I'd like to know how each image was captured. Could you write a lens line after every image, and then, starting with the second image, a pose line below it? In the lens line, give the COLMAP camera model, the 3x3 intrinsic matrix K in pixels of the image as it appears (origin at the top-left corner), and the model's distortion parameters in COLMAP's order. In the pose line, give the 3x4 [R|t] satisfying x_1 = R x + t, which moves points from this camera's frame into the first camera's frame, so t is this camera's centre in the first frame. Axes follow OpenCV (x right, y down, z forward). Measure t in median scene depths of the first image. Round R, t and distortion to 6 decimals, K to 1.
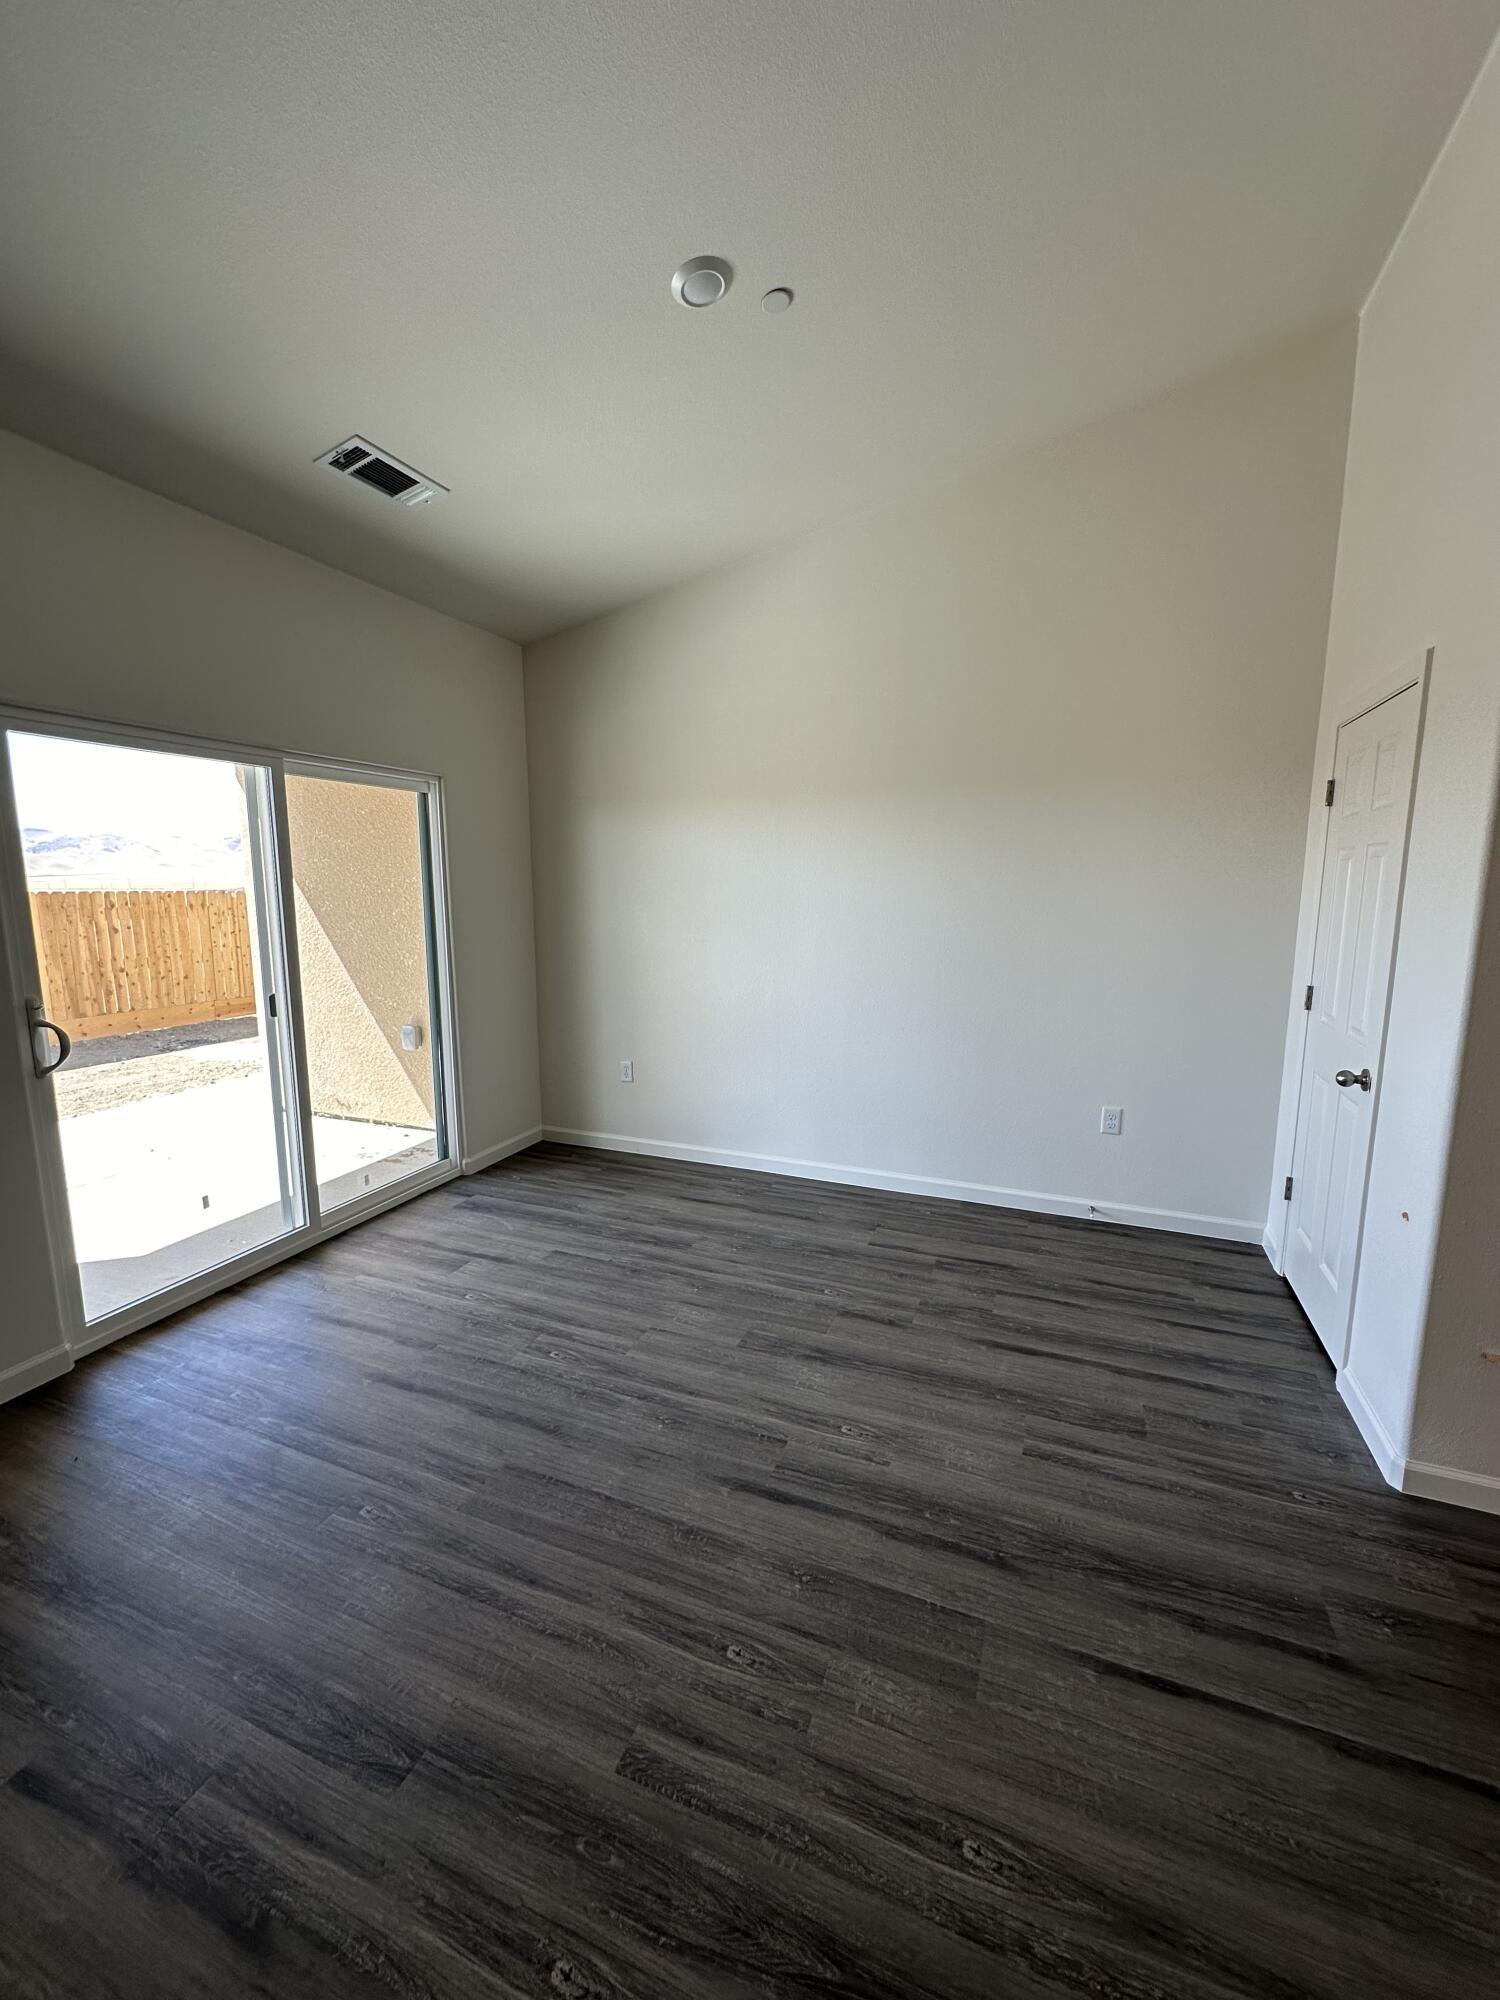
lens RADIAL K [[806.1, 0, 744.9], [0, 806.1, 998.4], [0, 0, 1]] dist [-0.001947, -0.000101]
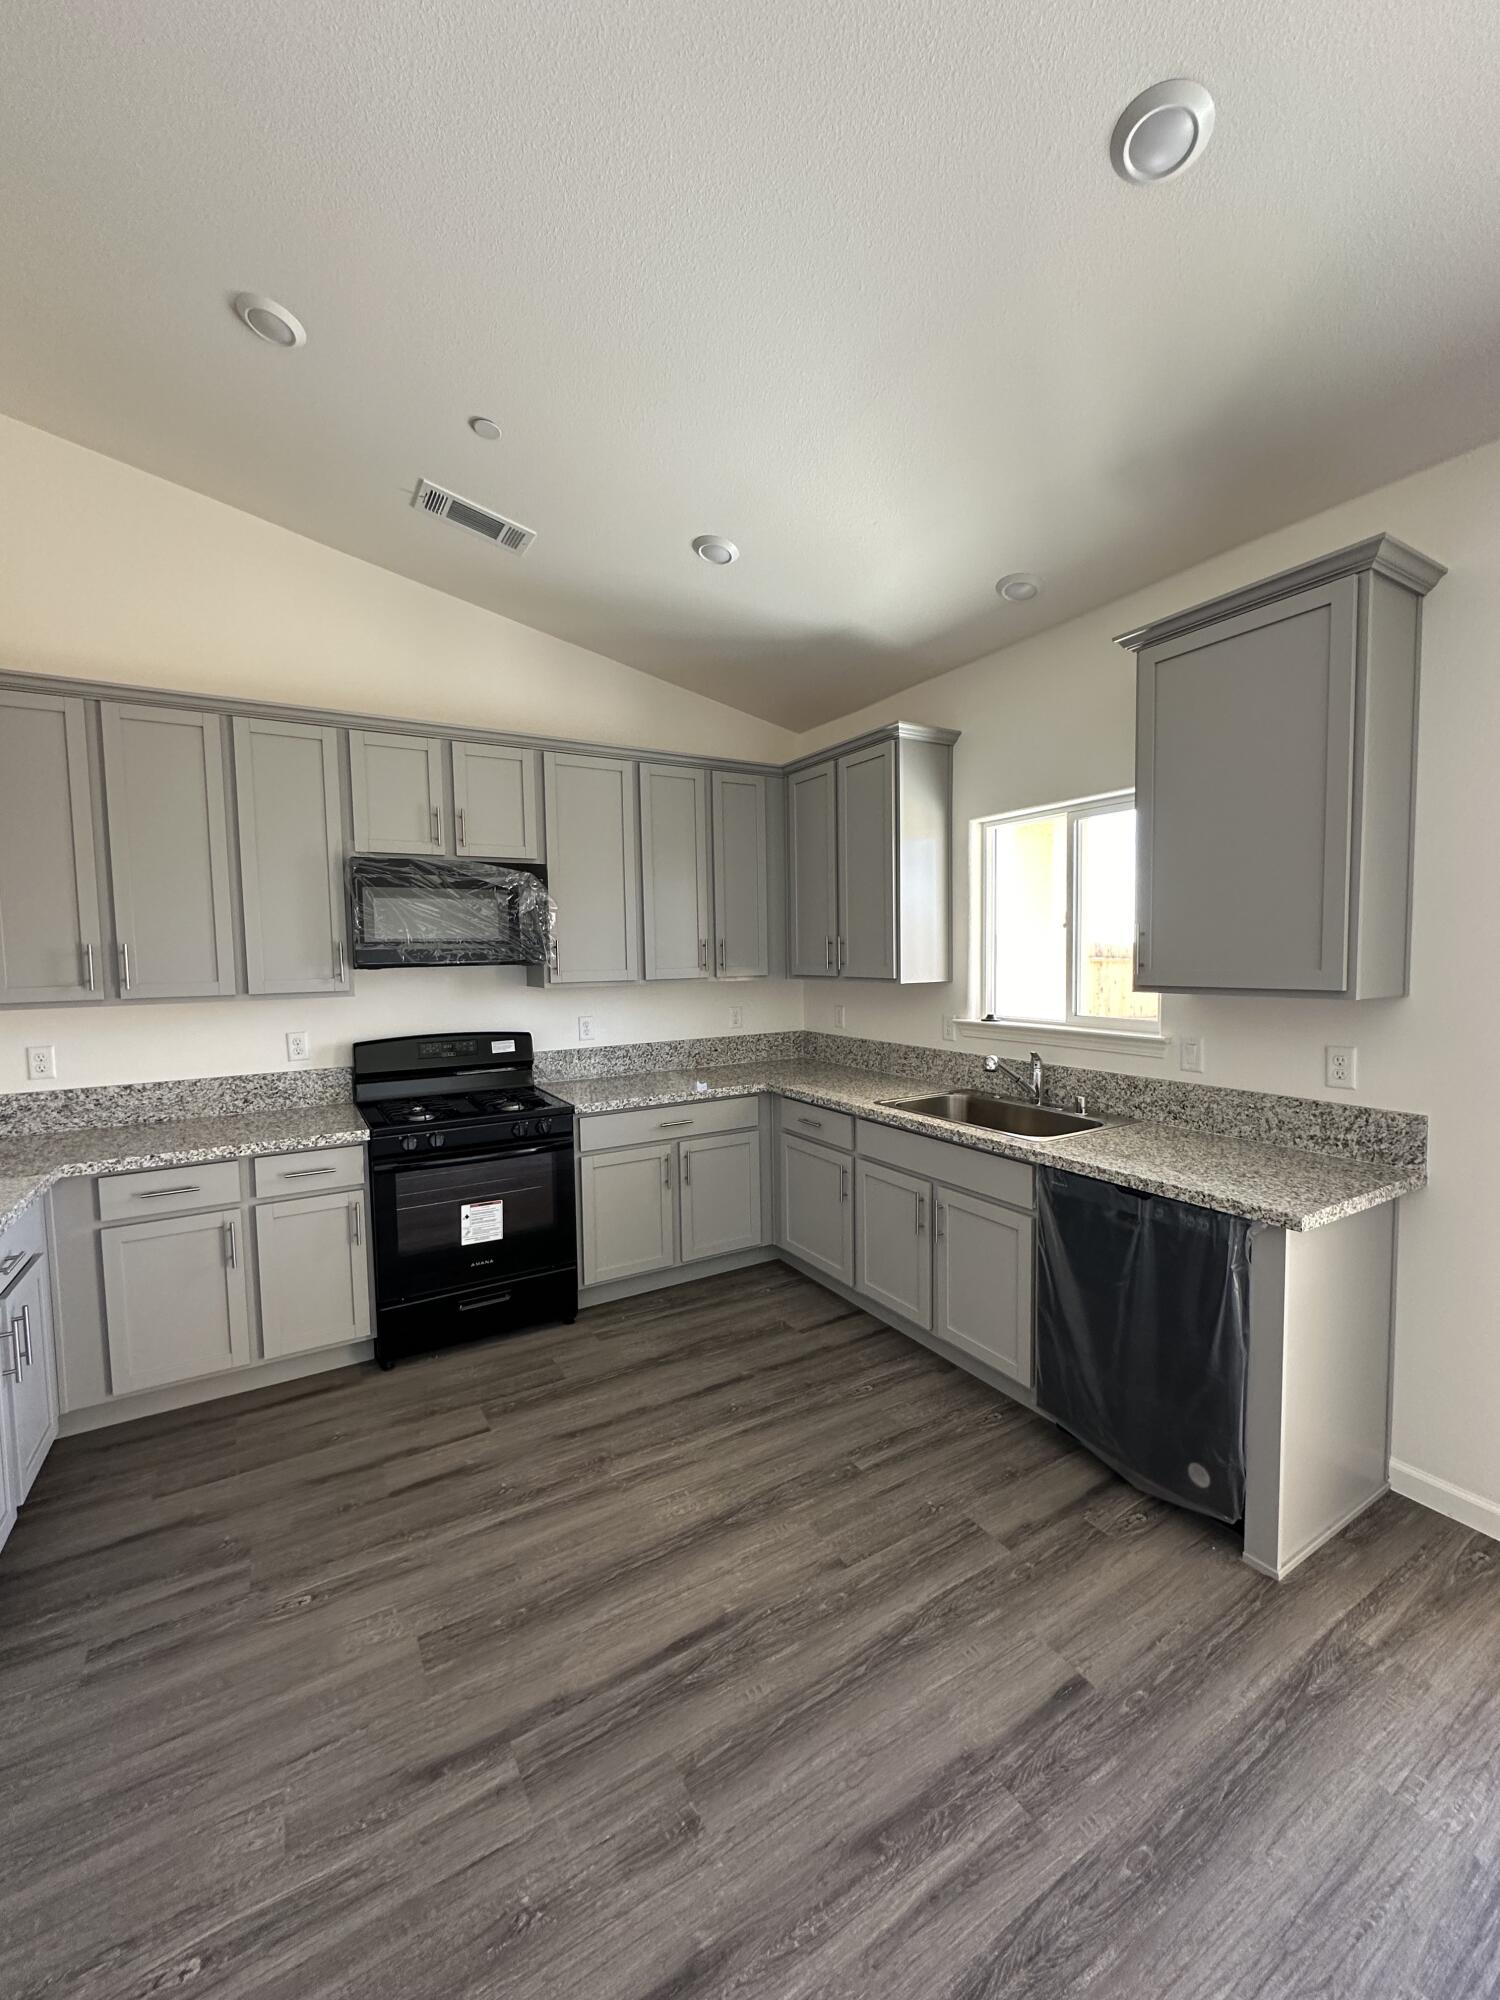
lens RADIAL K [[806.1, 0, 751.4], [0, 806.1, 1003.0], [0, 0, 1]] dist [-0.001947, -0.000101]
pose [[-0.607571, 0.056113, -0.792281, 0.330278], [-0.105082, 0.983054, 0.150208, -0.185089], [0.787283, 0.174517, -0.591379, 1.220449]]
